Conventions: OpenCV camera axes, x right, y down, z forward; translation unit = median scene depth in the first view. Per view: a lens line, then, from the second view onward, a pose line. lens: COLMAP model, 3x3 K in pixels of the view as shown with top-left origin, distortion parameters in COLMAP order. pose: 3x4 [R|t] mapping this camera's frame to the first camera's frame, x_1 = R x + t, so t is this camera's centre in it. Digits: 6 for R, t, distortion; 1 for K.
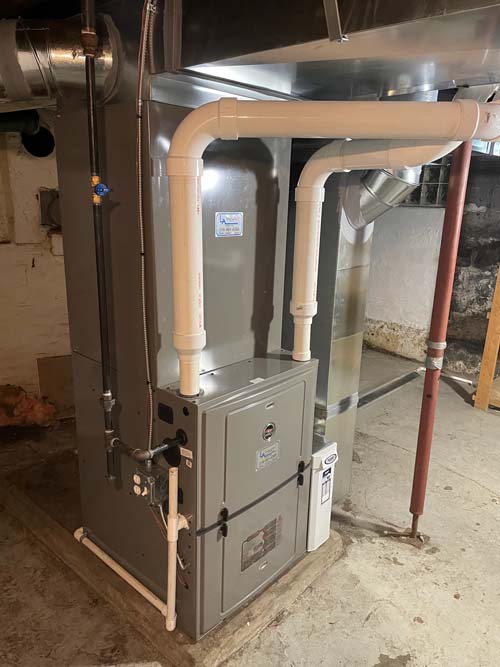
lens RADIAL K [[497.3, 0, 250.0], [0, 497.3, 333.5], [0, 0, 1]] dist [0.078634, -0.119243]
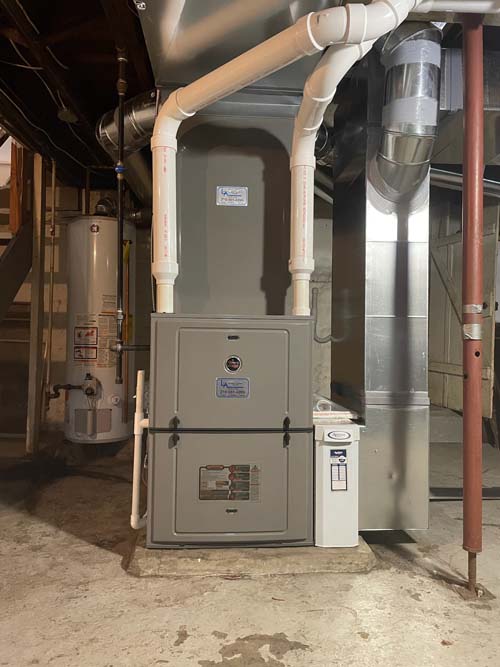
lens RADIAL K [[497.3, 0, 250.0], [0, 497.3, 333.5], [0, 0, 1]] dist [0.078634, -0.119243]
pose [[0.716276, -0.032170, -0.697075, 0.745613], [-0.180607, 0.956353, -0.229717, 0.340936], [0.674040, 0.290437, 0.679203, 0.245988]]
